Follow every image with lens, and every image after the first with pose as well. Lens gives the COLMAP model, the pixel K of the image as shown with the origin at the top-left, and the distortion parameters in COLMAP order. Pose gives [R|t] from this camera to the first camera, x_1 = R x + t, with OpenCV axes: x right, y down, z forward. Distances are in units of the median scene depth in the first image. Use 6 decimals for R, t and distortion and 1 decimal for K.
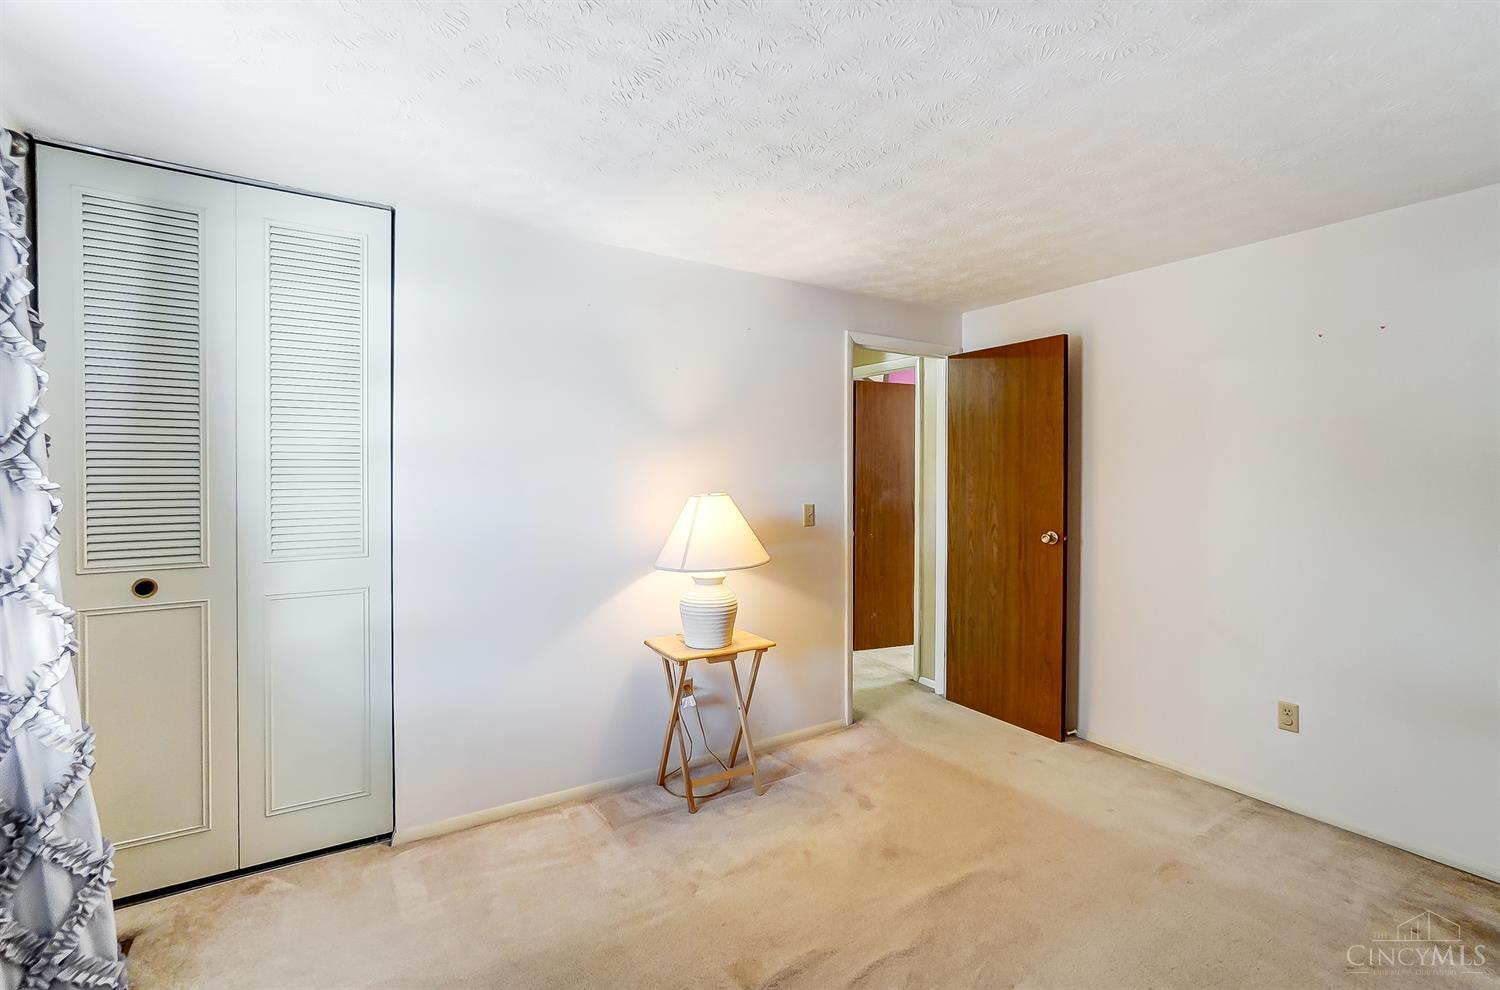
lens RADIAL K [[667.7, 0, 736.6], [0, 667.7, 488.3], [0, 0, 1]] dist [-0.019619, 0.009331]
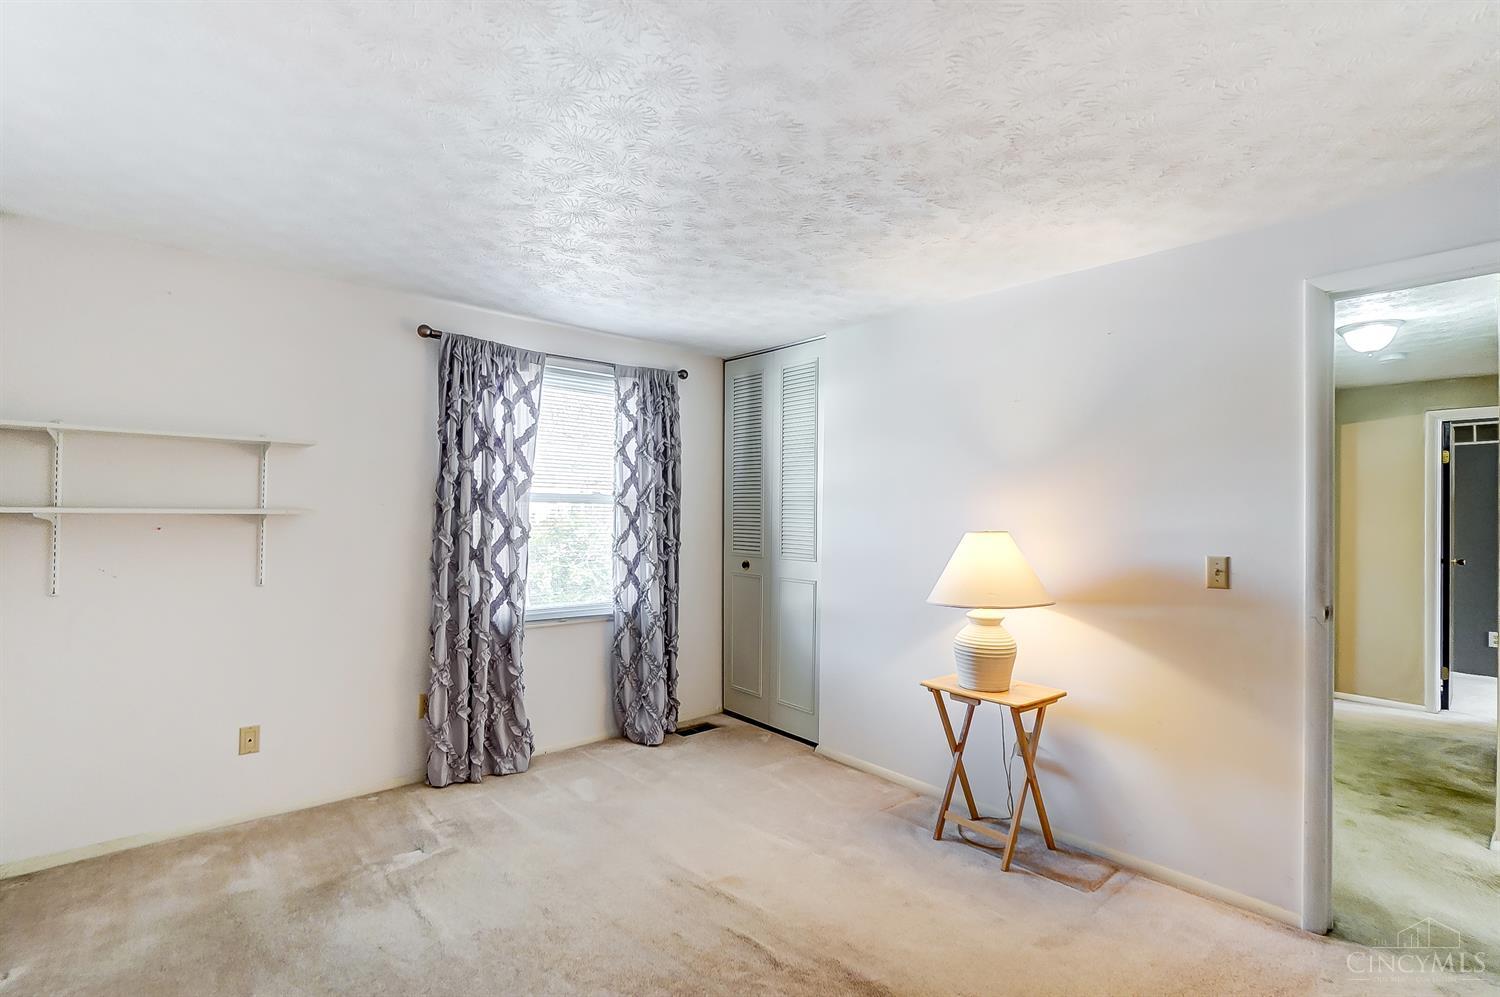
lens RADIAL K [[694.7, 0, 782.5], [0, 694.7, 513.7], [0, 0, 1]] dist [-0.001796, -0.000364]
pose [[0.183028, 0.004206, -0.983099, 1.043915], [-0.032207, 0.999480, -0.001720, -0.005172], [0.982580, 0.031977, 0.183069, 0.615169]]
